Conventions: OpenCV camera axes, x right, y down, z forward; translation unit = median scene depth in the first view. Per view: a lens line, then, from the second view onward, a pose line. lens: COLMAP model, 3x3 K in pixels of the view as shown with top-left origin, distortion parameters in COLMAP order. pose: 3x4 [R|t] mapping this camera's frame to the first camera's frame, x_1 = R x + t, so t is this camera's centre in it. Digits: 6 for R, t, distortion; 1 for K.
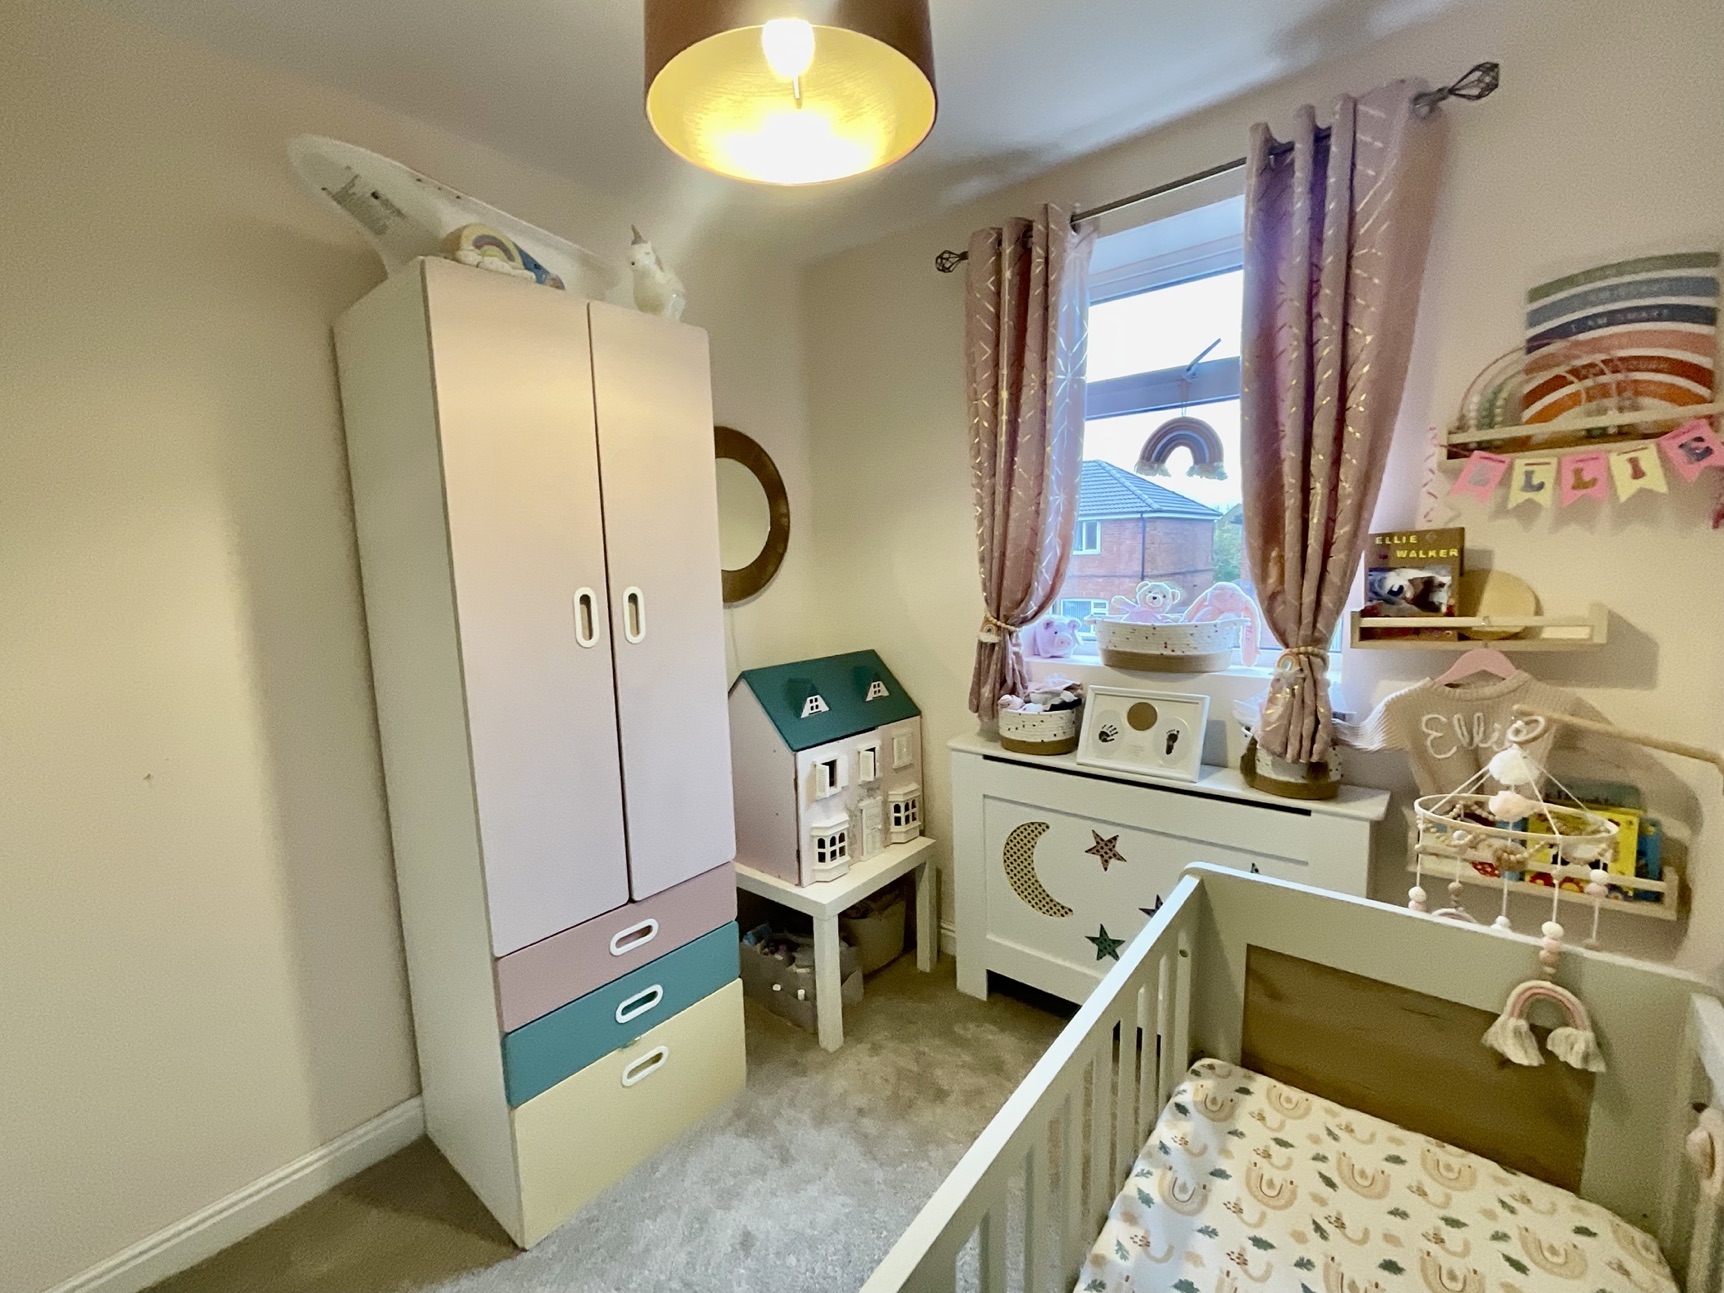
lens RADIAL K [[740.6, 0, 866.9], [0, 740.6, 653.4], [0, 0, 1]] dist [0.000658, 0.000235]
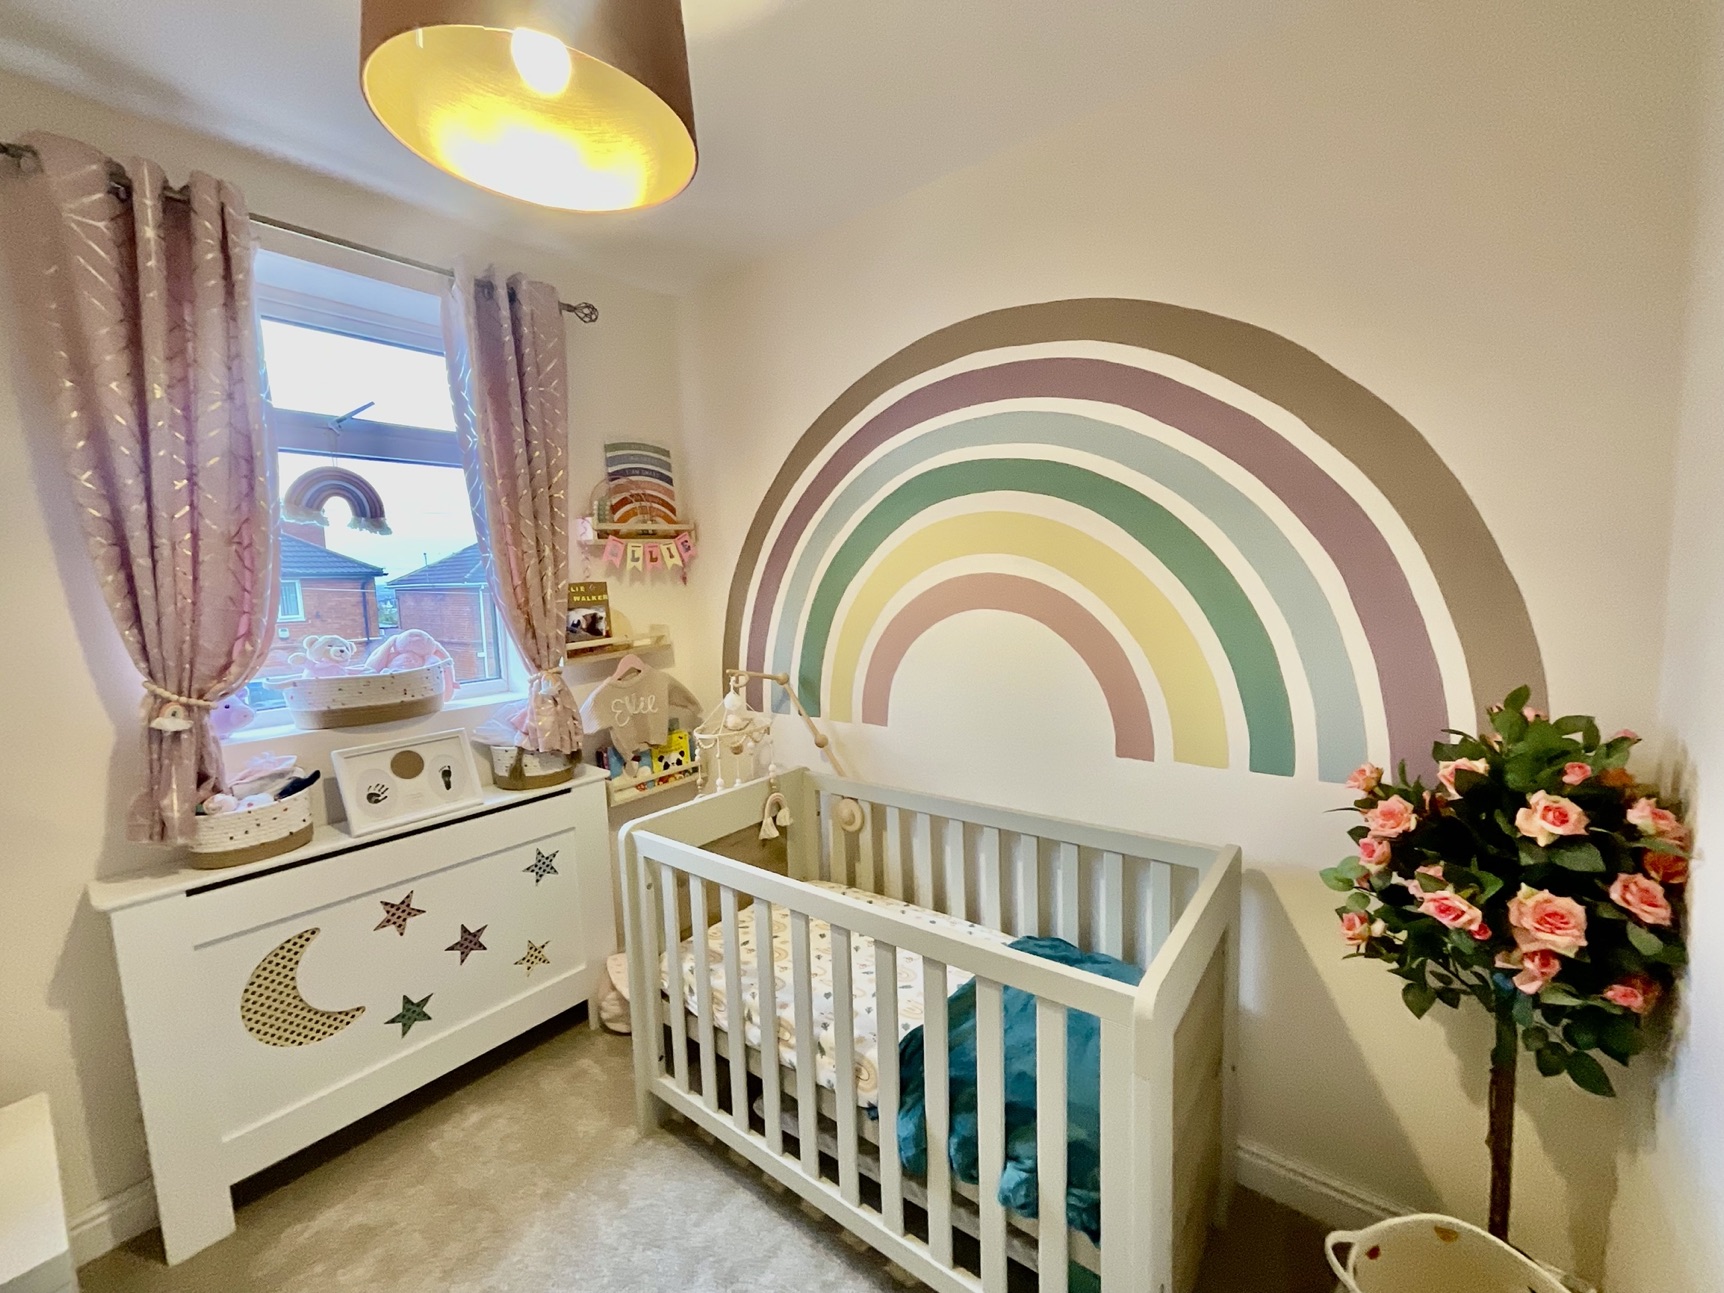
lens RADIAL K [[698.6, 0, 862.4], [0, 698.6, 652.6], [0, 0, 1]] dist [-0.002118, 0.000217]
pose [[-0.016660, -0.075591, 0.997000, -0.690138], [0.165629, 0.983153, 0.077309, -0.041901], [-0.986047, 0.166420, -0.003860, 0.461061]]
